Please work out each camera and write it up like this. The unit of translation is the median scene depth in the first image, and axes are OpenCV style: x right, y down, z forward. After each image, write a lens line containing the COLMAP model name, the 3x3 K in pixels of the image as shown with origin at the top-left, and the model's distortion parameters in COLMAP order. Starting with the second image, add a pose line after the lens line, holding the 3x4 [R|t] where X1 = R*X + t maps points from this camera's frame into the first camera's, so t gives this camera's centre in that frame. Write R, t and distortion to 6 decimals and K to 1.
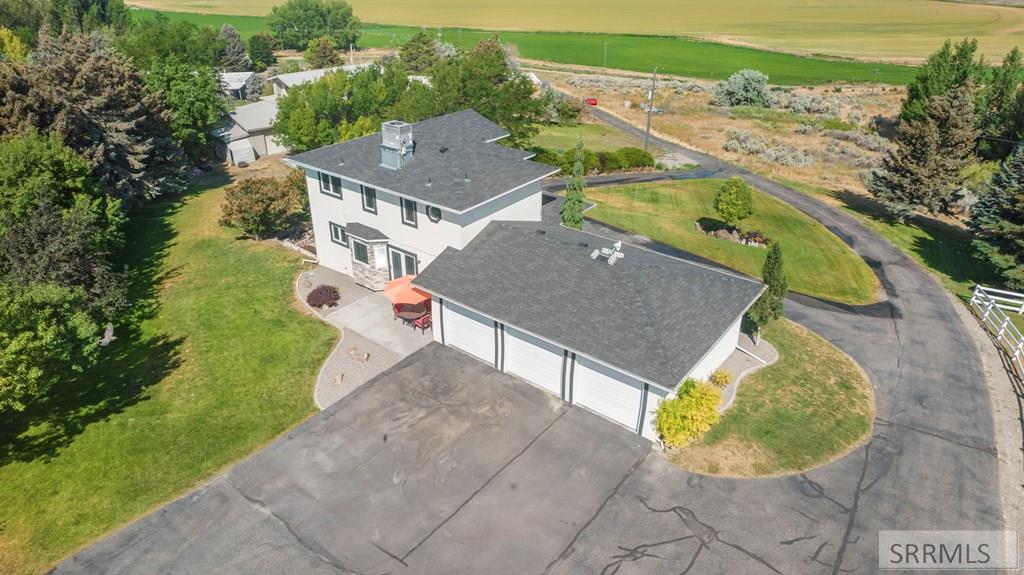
lens RADIAL K [[652.5, 0, 512.0], [0, 652.5, 287.5], [0, 0, 1]] dist [-0.083969, 0.075467]
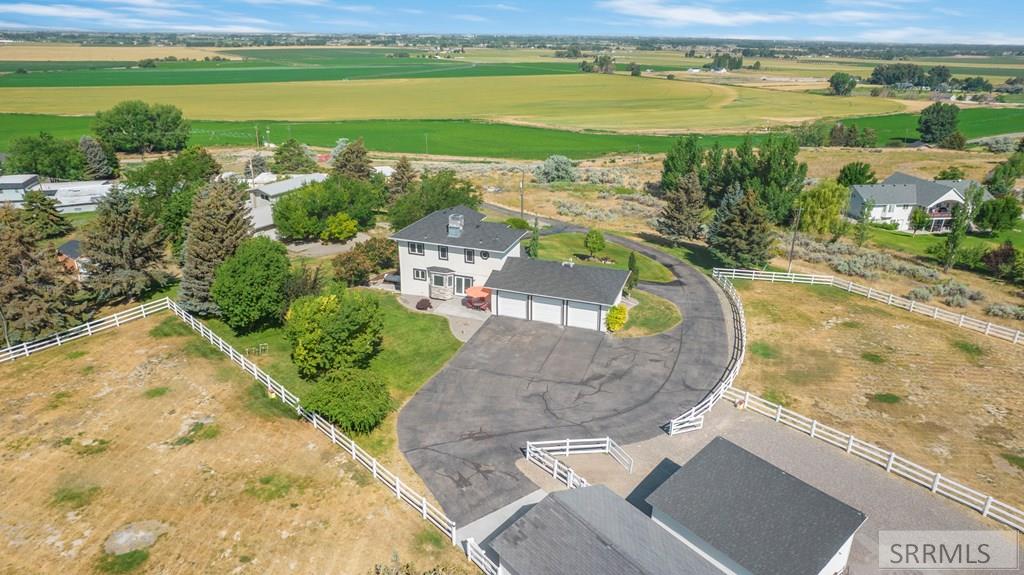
lens RADIAL K [[652.5, 0, 512.0], [0, 652.5, 287.5], [0, 0, 1]] dist [-0.083969, 0.075467]
pose [[0.948268, -0.111912, 0.297093, -0.651416], [0.143938, 0.985654, -0.088137, 0.183927], [-0.282967, 0.126340, 0.950772, -1.003631]]
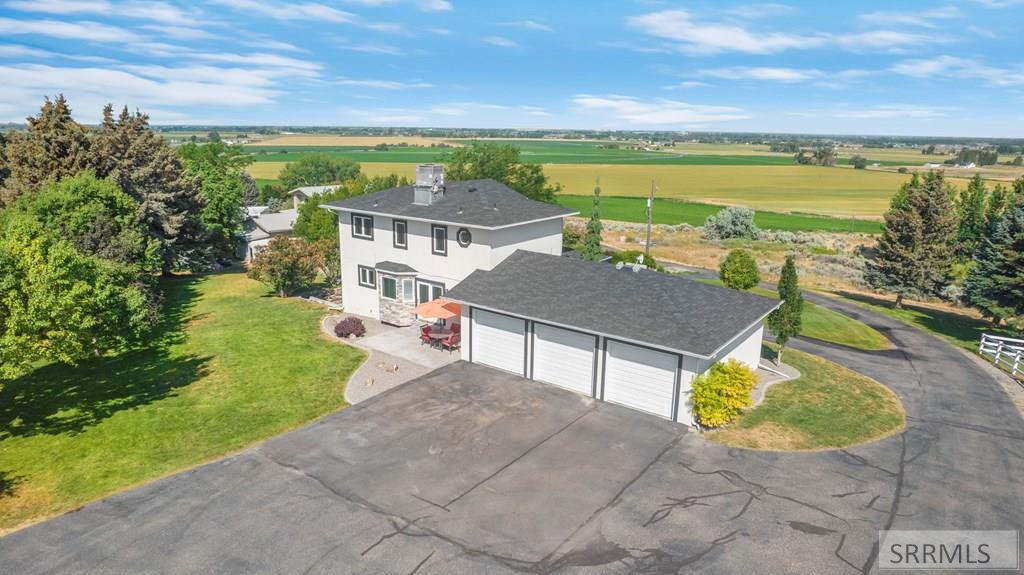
lens RADIAL K [[652.5, 0, 512.0], [0, 652.5, 287.5], [0, 0, 1]] dist [-0.083969, 0.075467]
pose [[0.999938, 0.004085, 0.010321, -0.049995], [-0.001442, 0.969738, -0.244145, 0.211683], [-0.011006, 0.244115, 0.969684, -0.009496]]
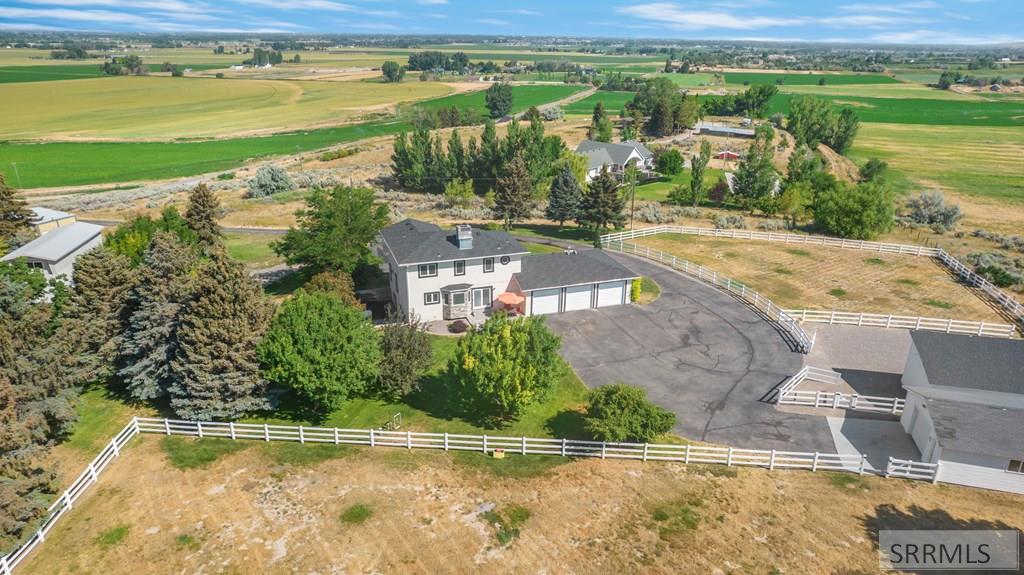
lens RADIAL K [[652.5, 0, 512.0], [0, 652.5, 287.5], [0, 0, 1]] dist [-0.083969, 0.075467]
pose [[0.543947, -0.308282, 0.780438, -1.680262], [0.387057, 0.917393, 0.092611, -0.208096], [-0.744519, 0.251698, 0.618336, -0.274244]]
